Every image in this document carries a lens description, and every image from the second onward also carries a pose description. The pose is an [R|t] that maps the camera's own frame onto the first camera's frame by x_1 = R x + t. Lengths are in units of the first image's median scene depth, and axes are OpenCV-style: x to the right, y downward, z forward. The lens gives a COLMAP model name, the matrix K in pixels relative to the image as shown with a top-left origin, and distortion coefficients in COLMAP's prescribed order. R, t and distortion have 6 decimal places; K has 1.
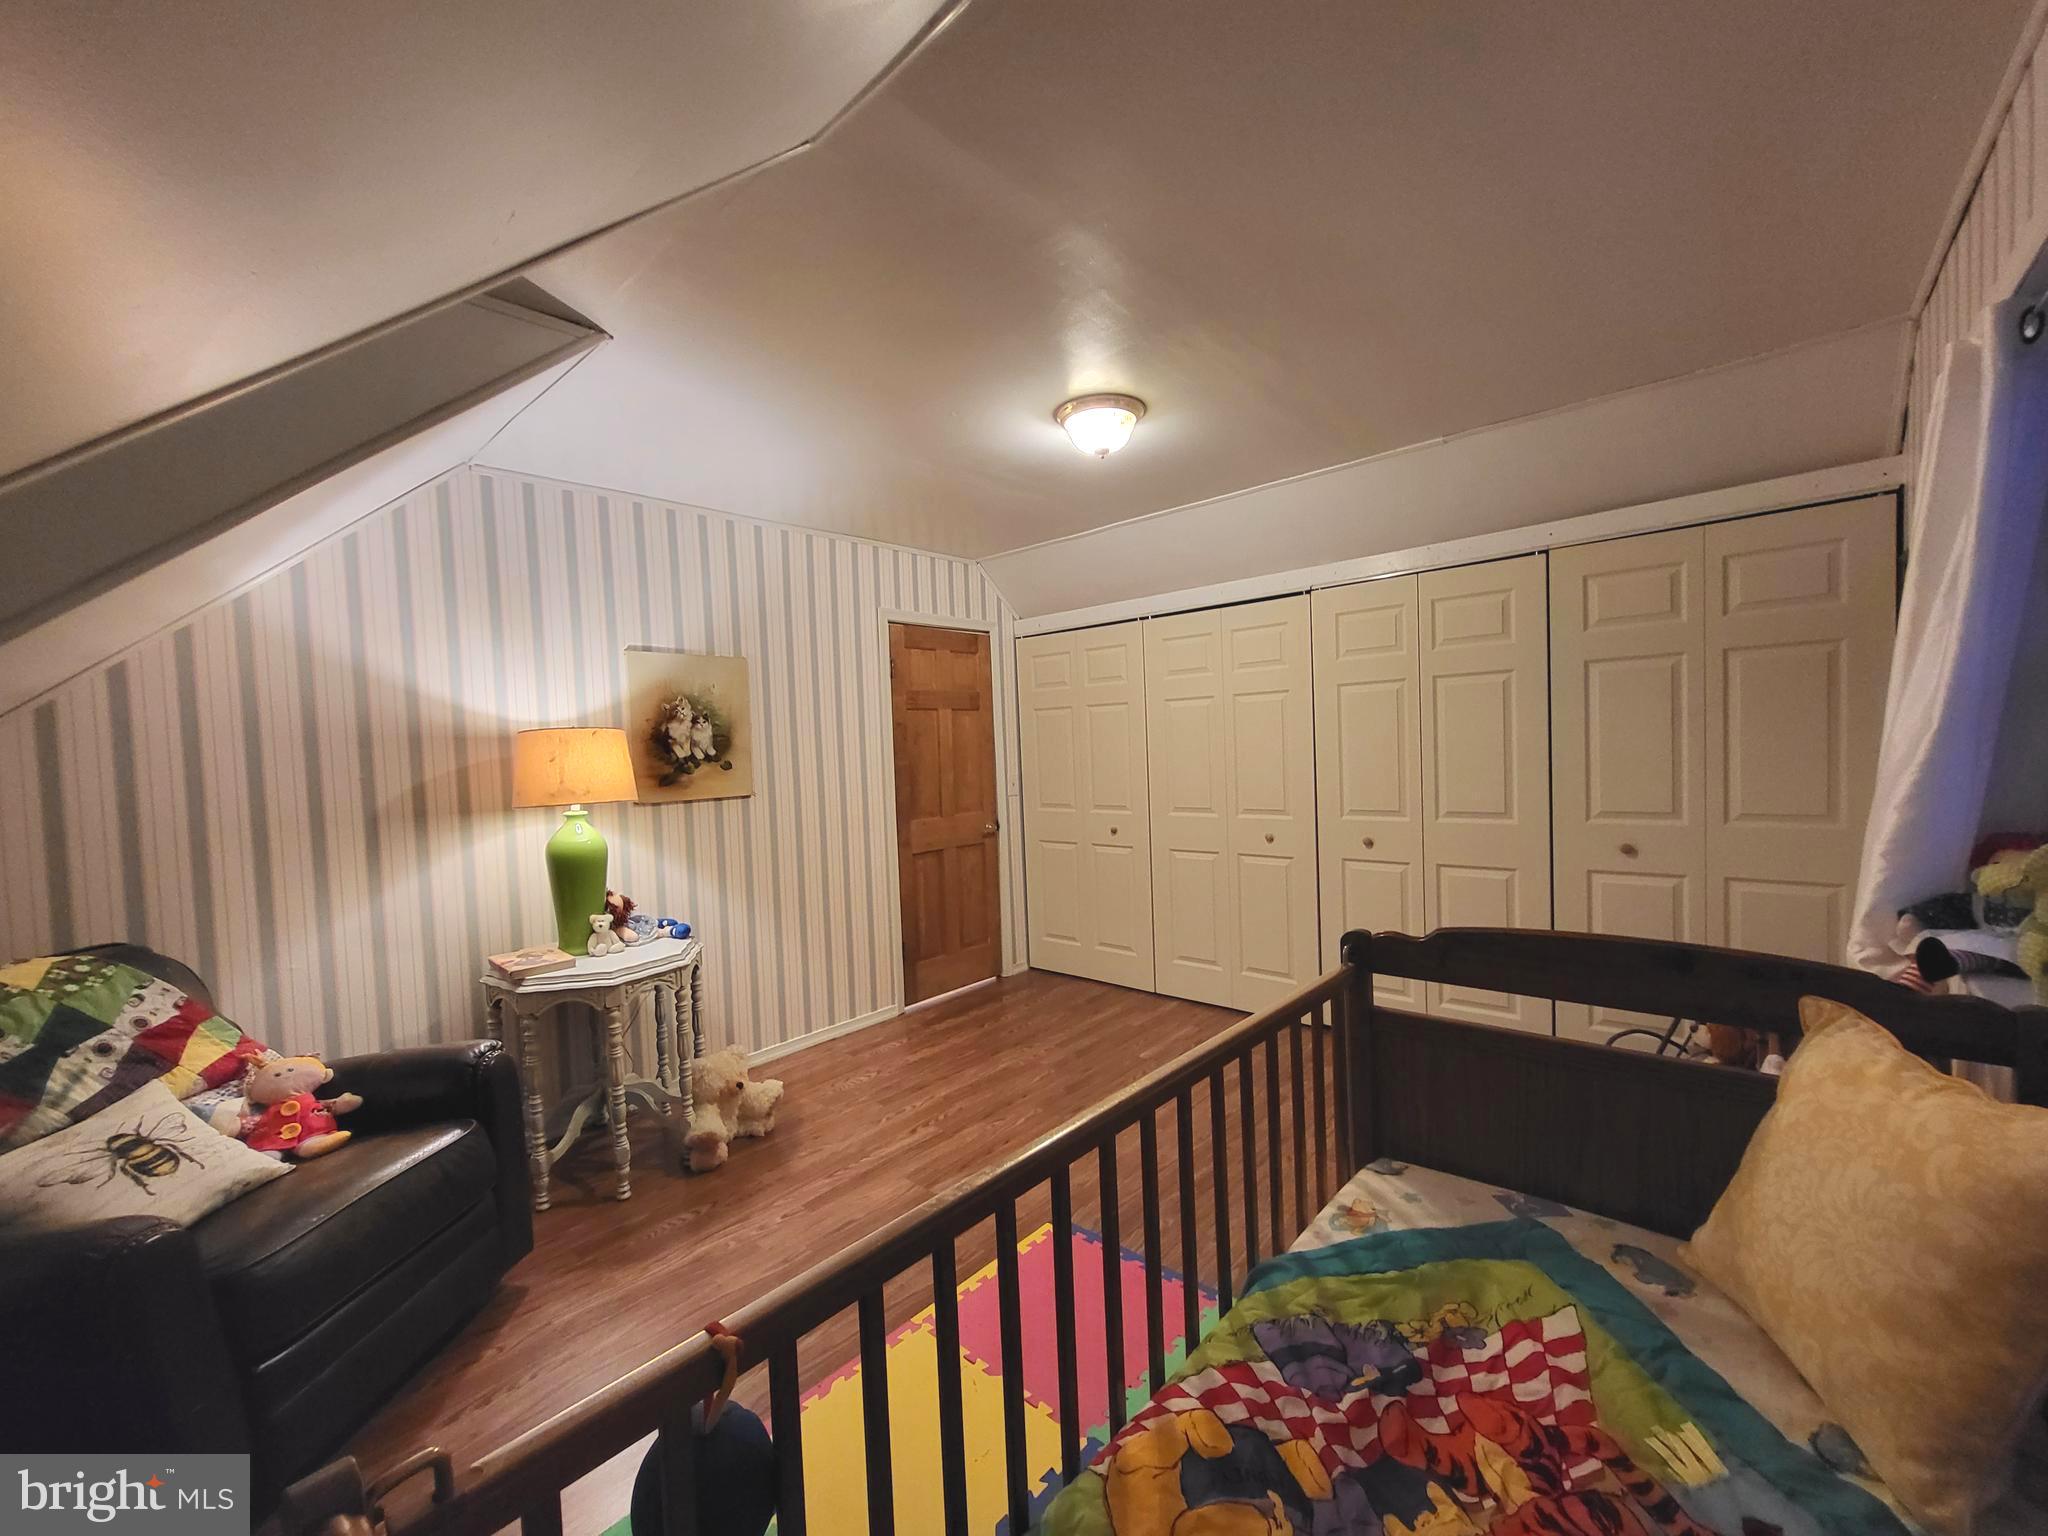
lens RADIAL K [[804.3, 0, 1027.9], [0, 804.3, 776.6], [0, 0, 1]] dist [-0.007230, 0.000160]
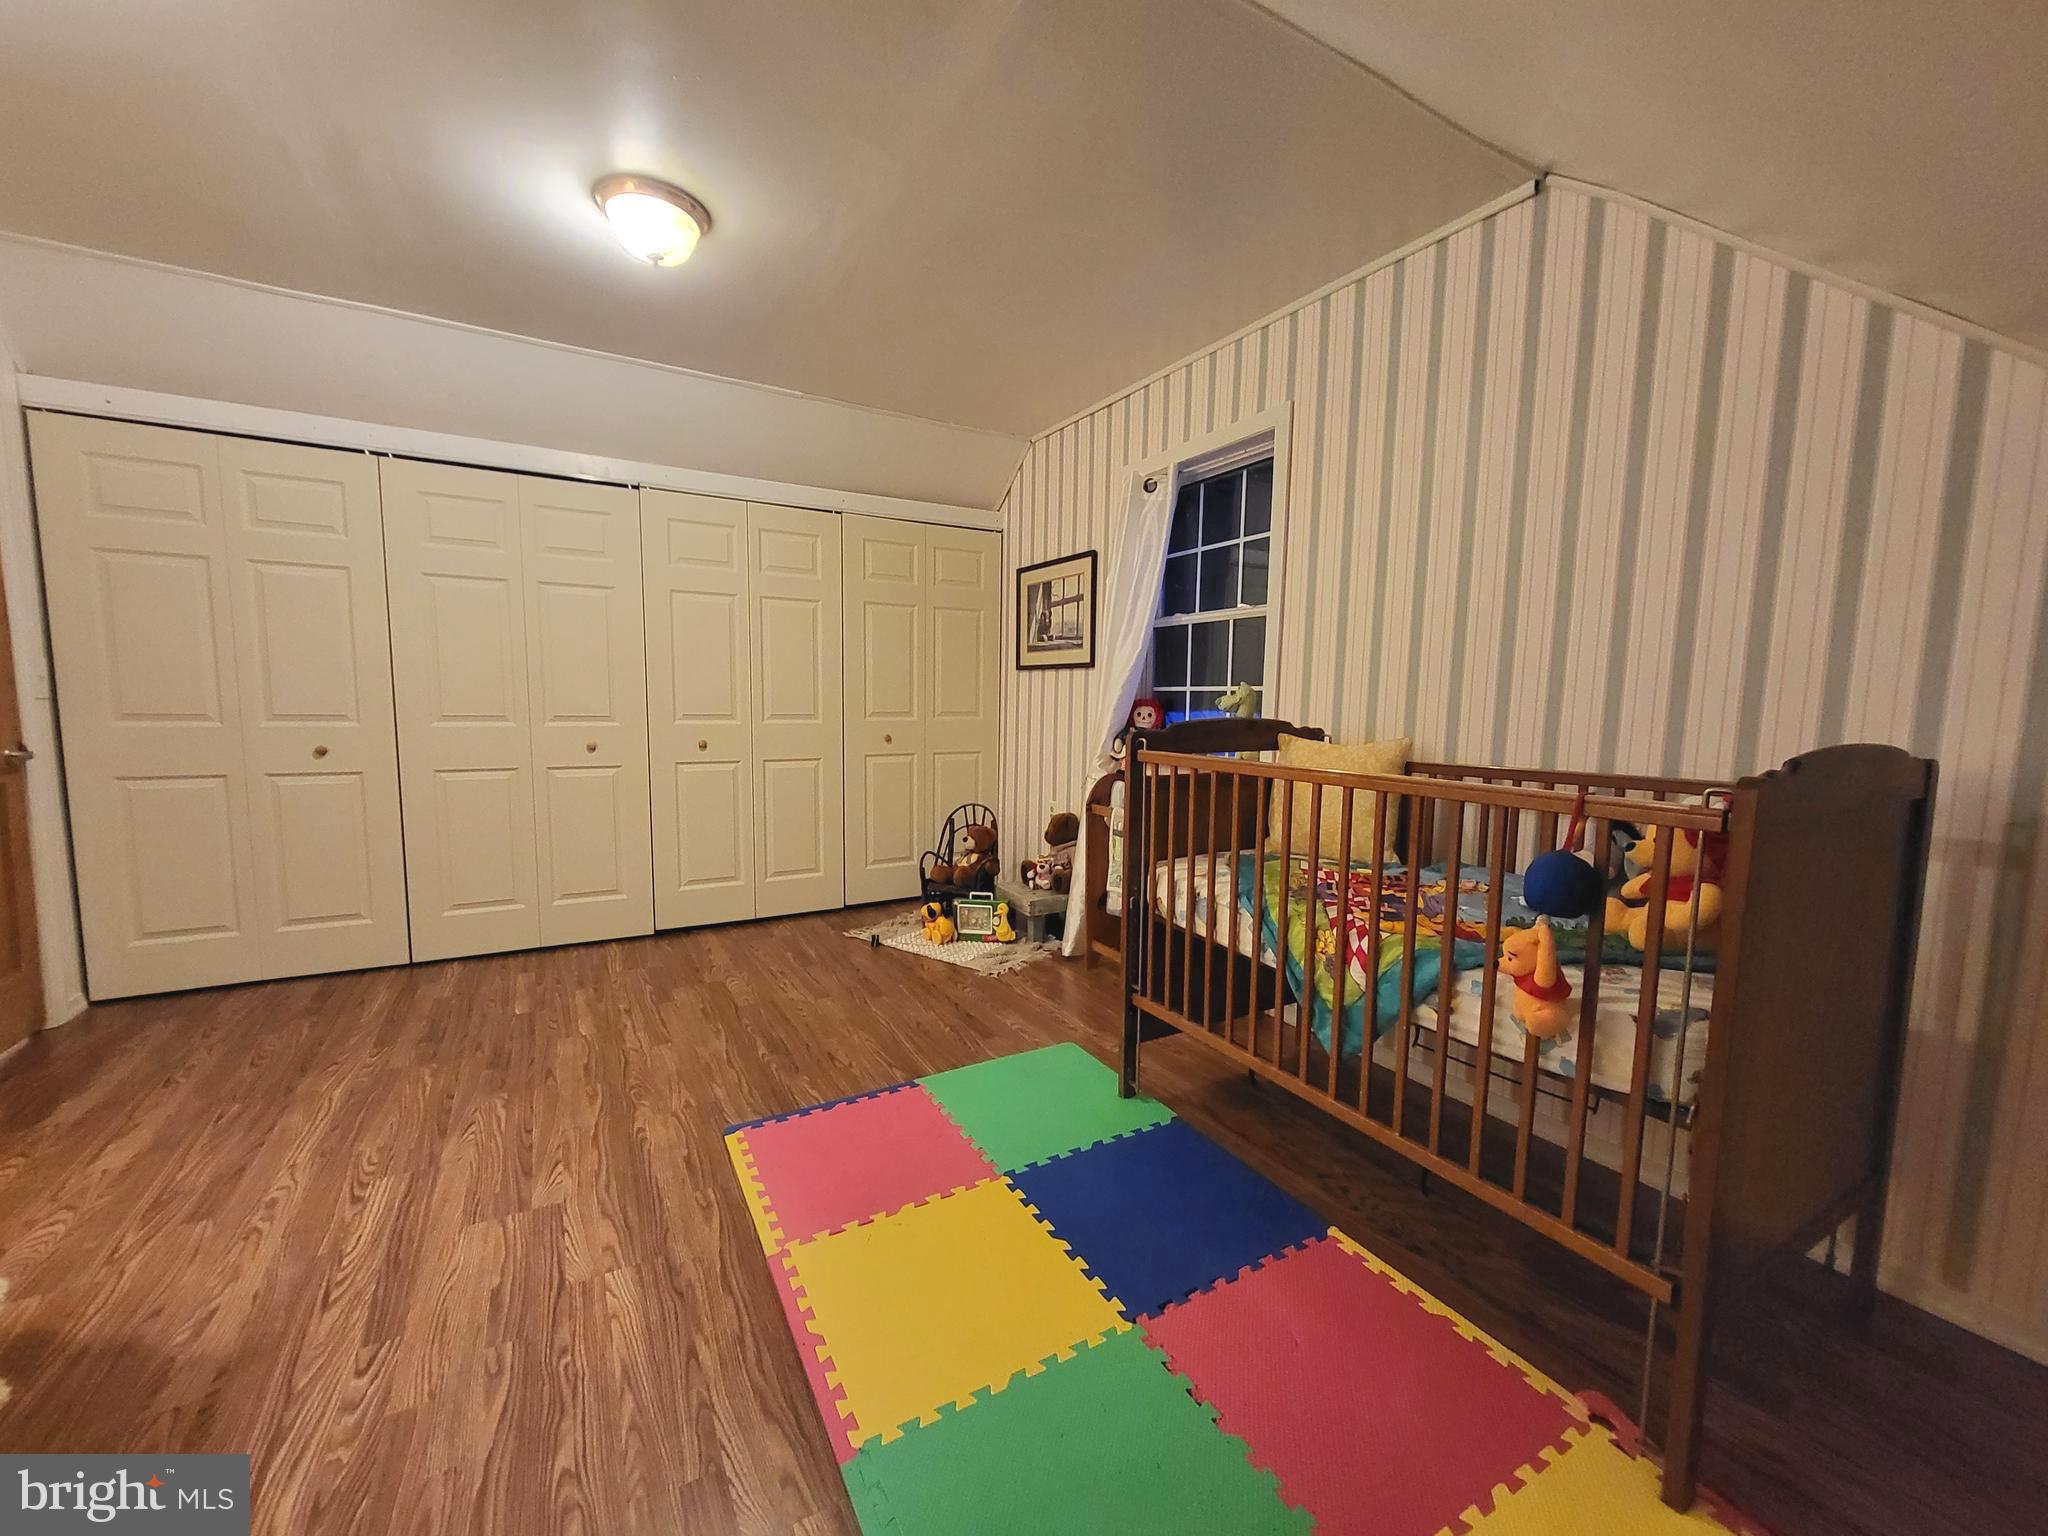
lens RADIAL K [[804.3, 0, 1027.9], [0, 804.3, 776.6], [0, 0, 1]] dist [-0.007230, 0.000160]
pose [[0.296013, -0.045171, 0.954115, -0.452471], [0.010707, 0.998975, 0.043973, 0.080241], [-0.955124, -0.002801, 0.296193, 0.270595]]
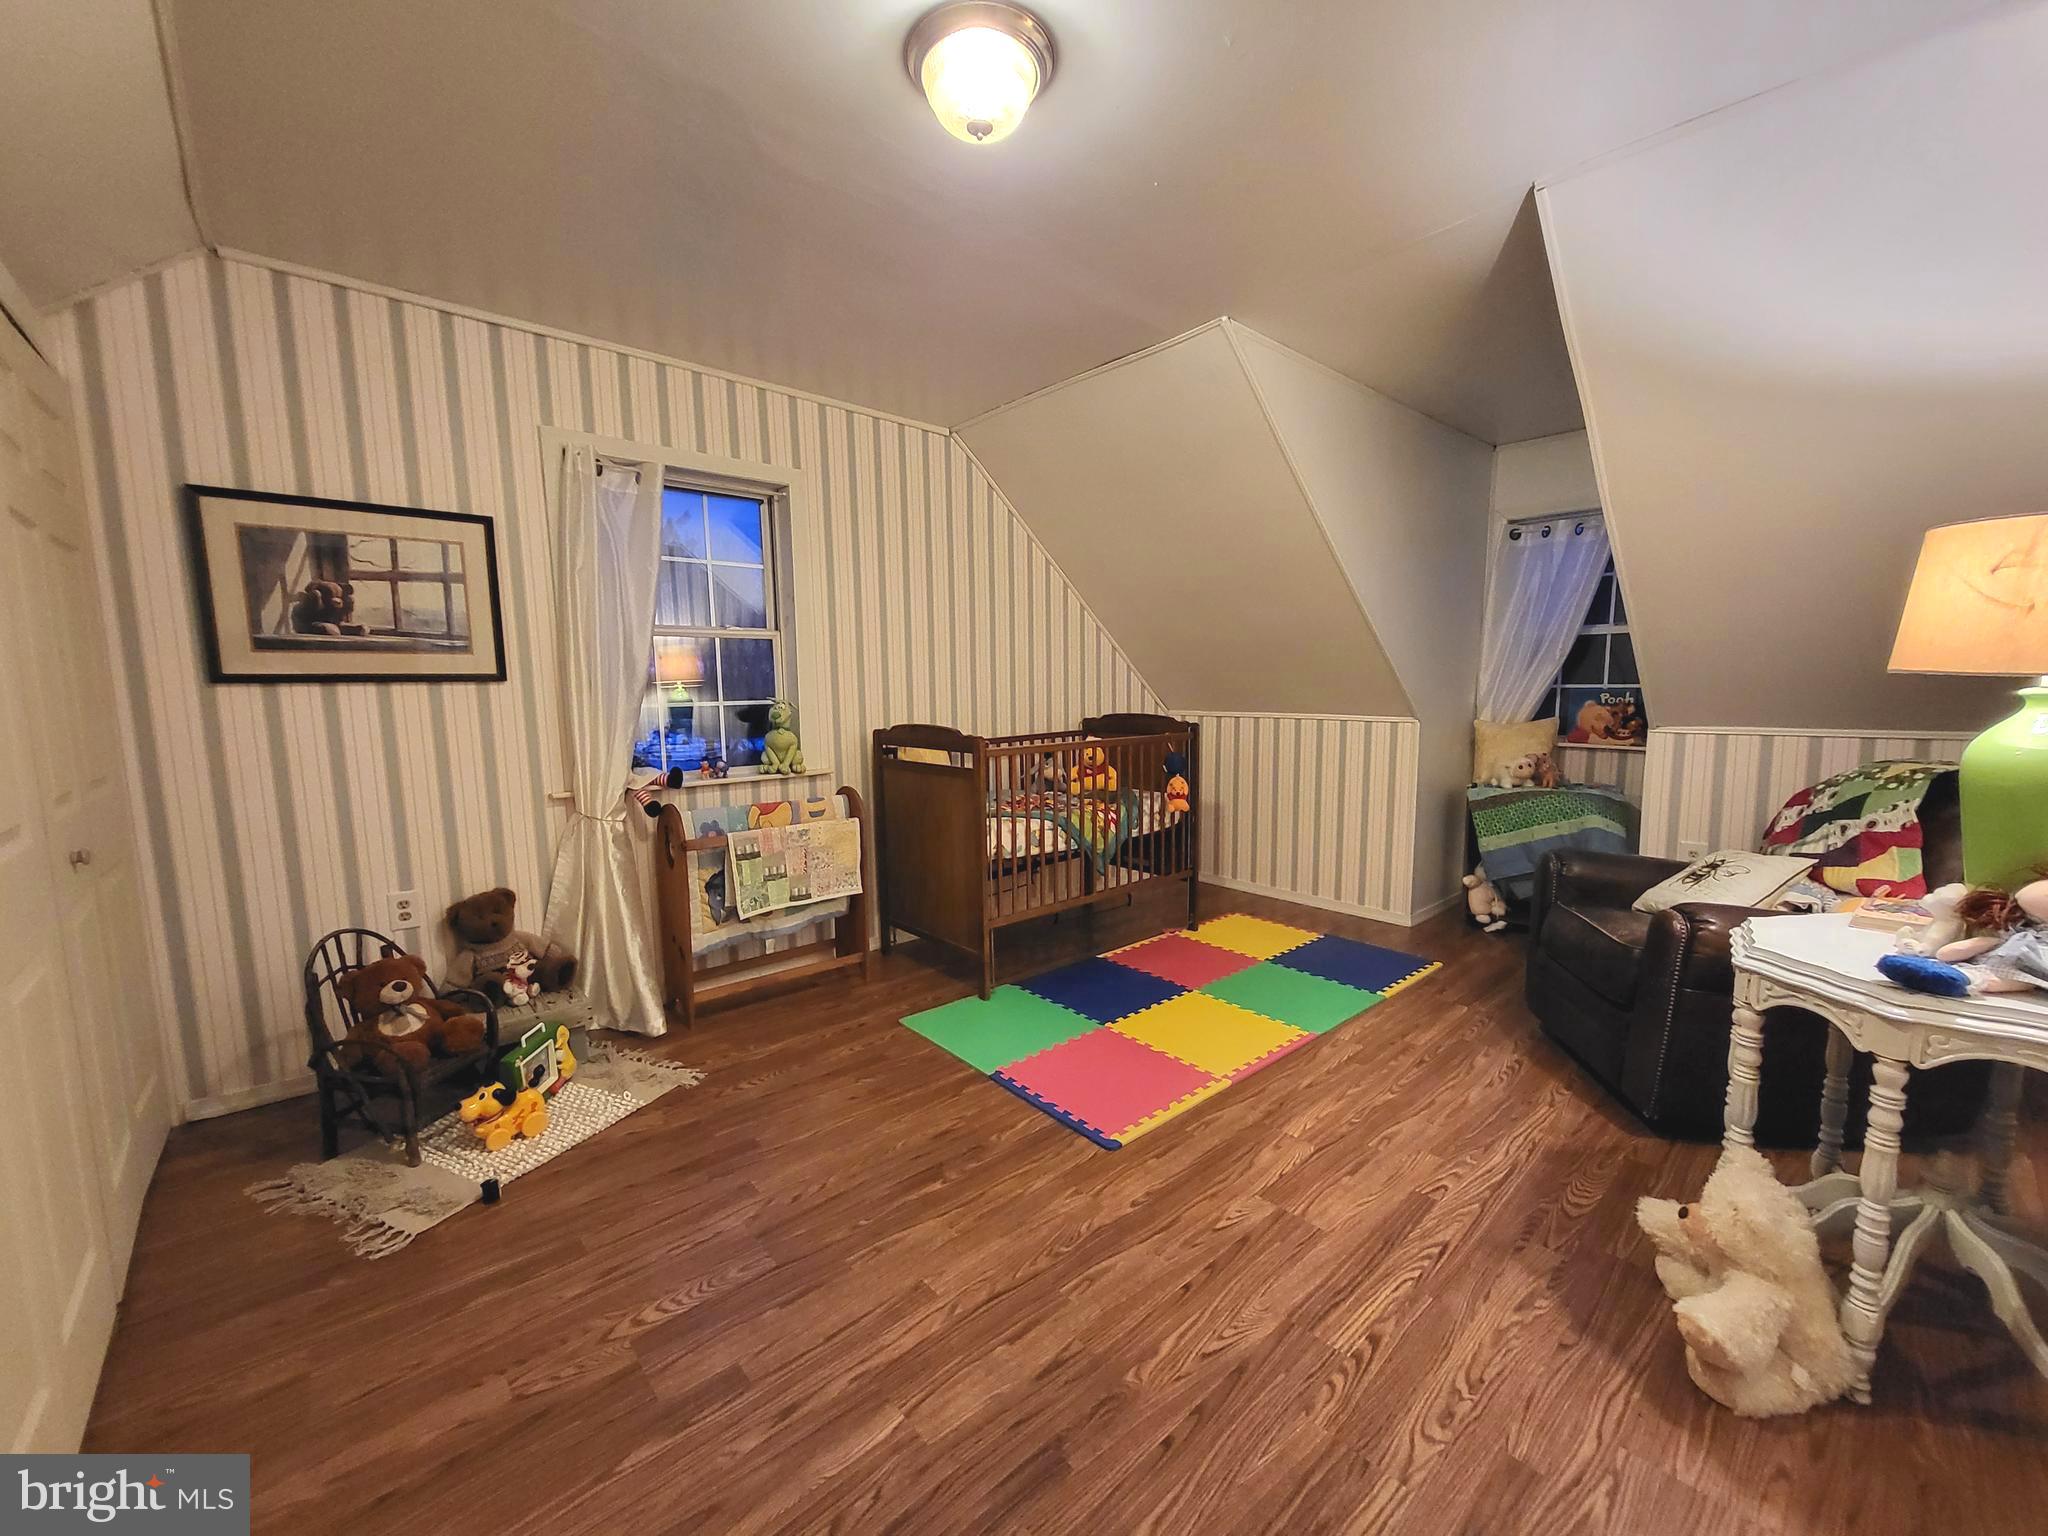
lens RADIAL K [[804.3, 0, 1027.9], [0, 804.3, 776.6], [0, 0, 1]] dist [-0.007230, 0.000160]
pose [[-0.992283, 0.043432, 0.116138, 0.003623], [0.061249, 0.986085, 0.154547, -0.011996], [-0.107809, 0.160468, -0.981136, 1.199858]]
